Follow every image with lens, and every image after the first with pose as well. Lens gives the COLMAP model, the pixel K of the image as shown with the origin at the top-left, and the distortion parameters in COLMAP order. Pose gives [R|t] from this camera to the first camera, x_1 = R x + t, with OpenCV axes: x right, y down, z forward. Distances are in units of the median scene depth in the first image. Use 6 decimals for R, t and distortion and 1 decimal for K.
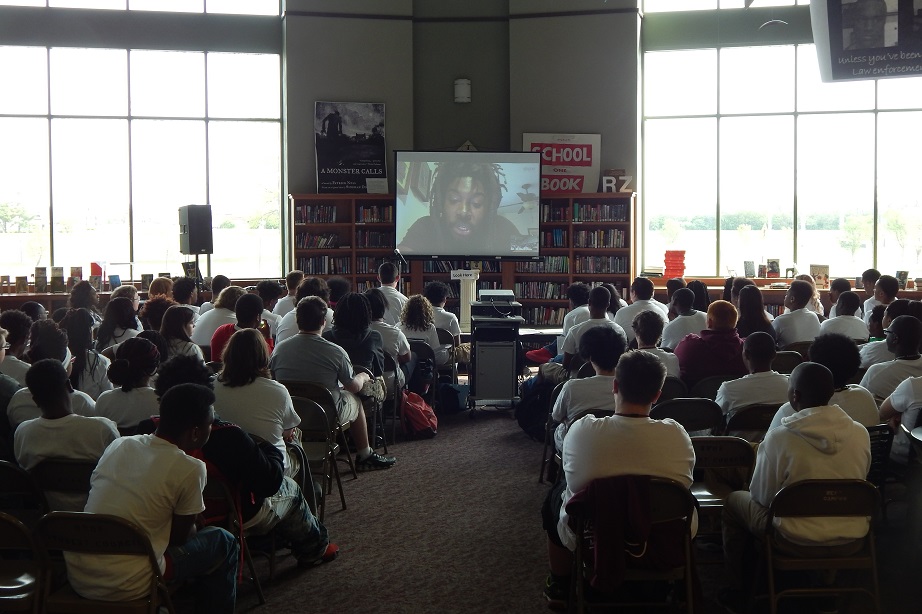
lens RADIAL K [[1115.2, 0, 461.0], [0, 1115.2, 307.0], [0, 0, 1]] dist [-0.043901, 0.011381]
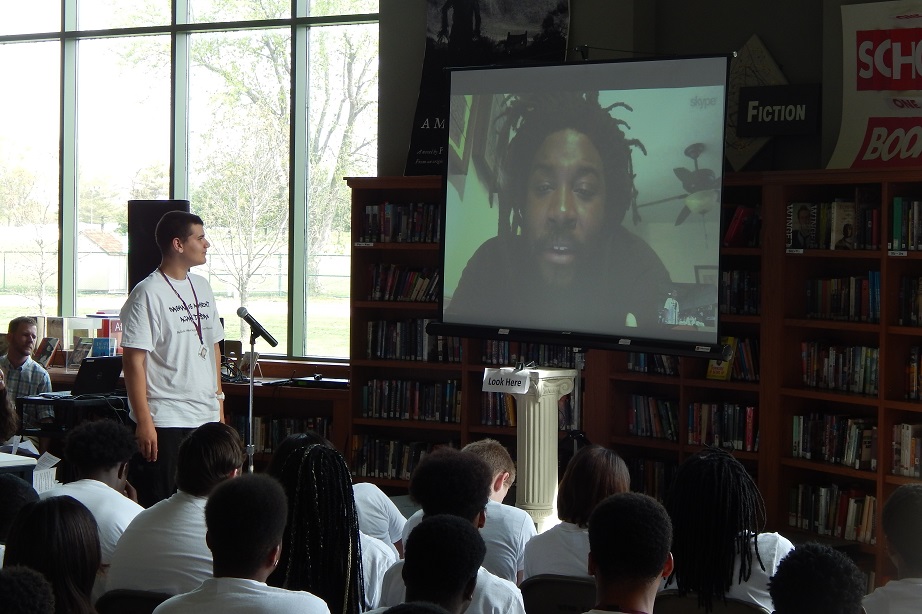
lens RADIAL K [[2053.4, 0, 461.0], [0, 2053.4, 307.0], [0, 0, 1]] dist [-0.002505, -0.022135]
pose [[0.677125, 0.038208, -0.734876, 0.476430], [-0.069509, 0.997507, -0.012183, -0.041500], [0.732578, 0.059329, 0.678092, 0.466358]]
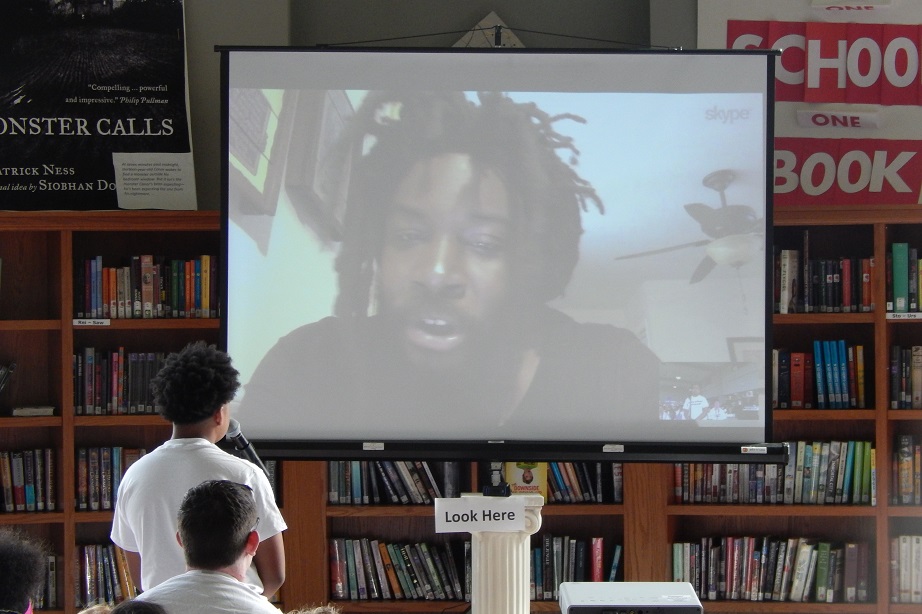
lens RADIAL K [[3752.5, 0, 461.0], [0, 3752.5, 307.0], [0, 0, 1]] dist [0.010617, 0.029215]
pose [[0.999952, -0.003902, 0.009034, -0.010050], [0.004576, 0.997112, -0.075802, -0.009879], [-0.008713, 0.075840, 0.997082, 0.103256]]
